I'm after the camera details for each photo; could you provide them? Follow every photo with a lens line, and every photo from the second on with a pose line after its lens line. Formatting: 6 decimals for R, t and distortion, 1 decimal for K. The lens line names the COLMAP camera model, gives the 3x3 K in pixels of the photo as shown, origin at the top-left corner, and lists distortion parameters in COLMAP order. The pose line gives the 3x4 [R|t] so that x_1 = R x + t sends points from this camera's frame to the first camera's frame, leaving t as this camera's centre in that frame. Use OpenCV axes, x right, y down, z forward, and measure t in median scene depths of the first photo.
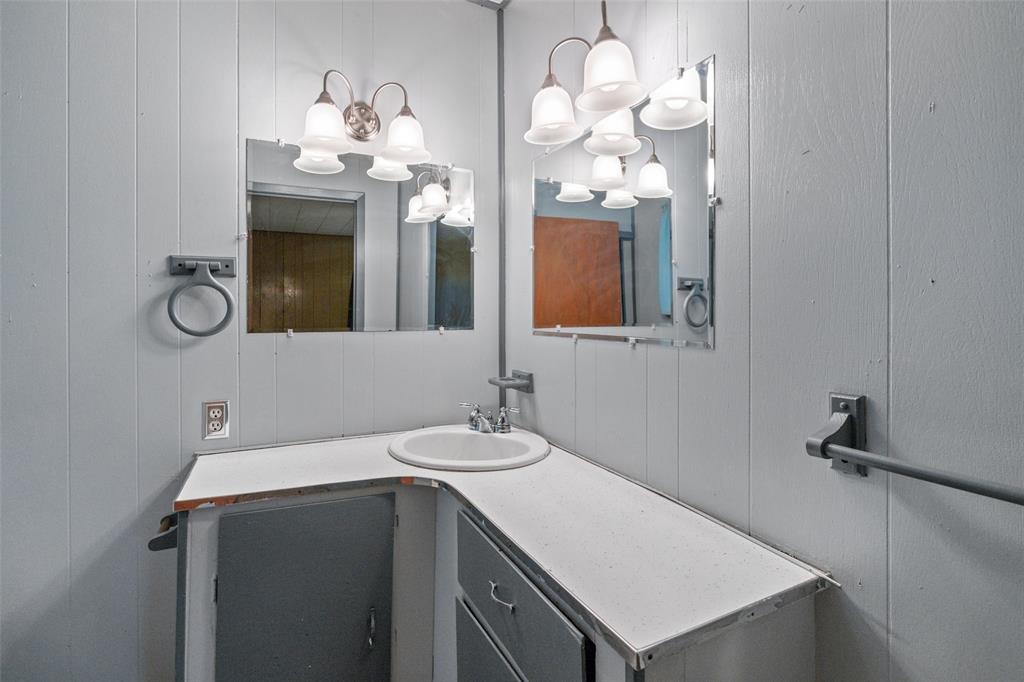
lens RADIAL K [[463.0, 0, 512.0], [0, 463.0, 320.1], [0, 0, 1]] dist [-0.000529, 0.000086]
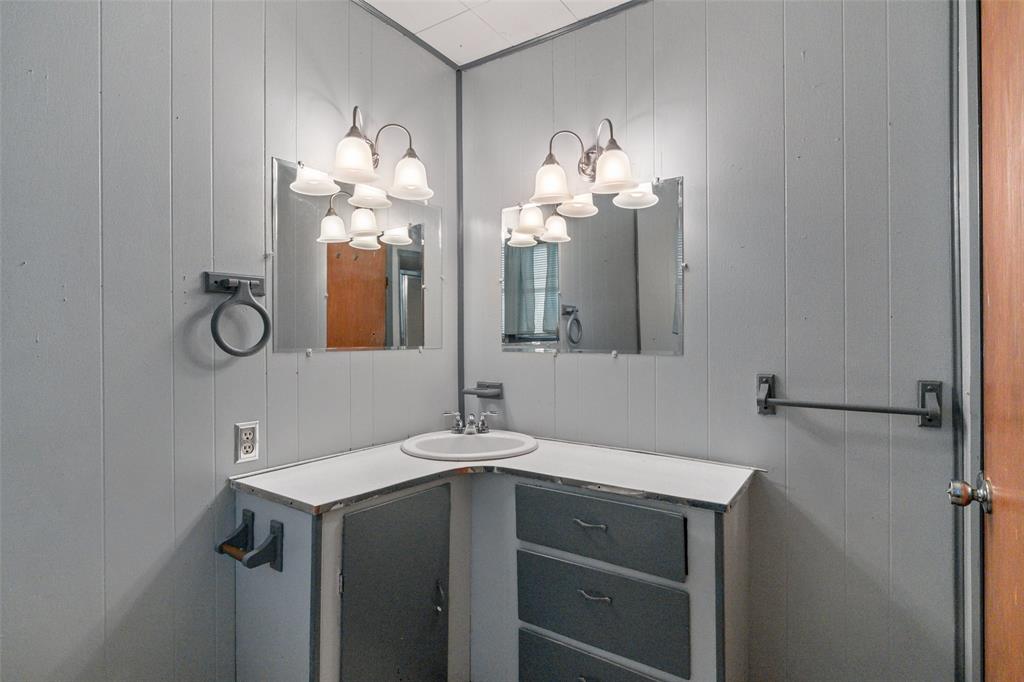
lens RADIAL K [[483.0, 0, 512.0], [0, 483.0, 341.0], [0, 0, 1]] dist [-0.002478, -0.000003]
pose [[0.882724, -0.005553, 0.469859, -0.647207], [0.006114, 0.999981, 0.000332, 0.005731], [-0.469852, 0.002580, 0.882742, -0.165743]]
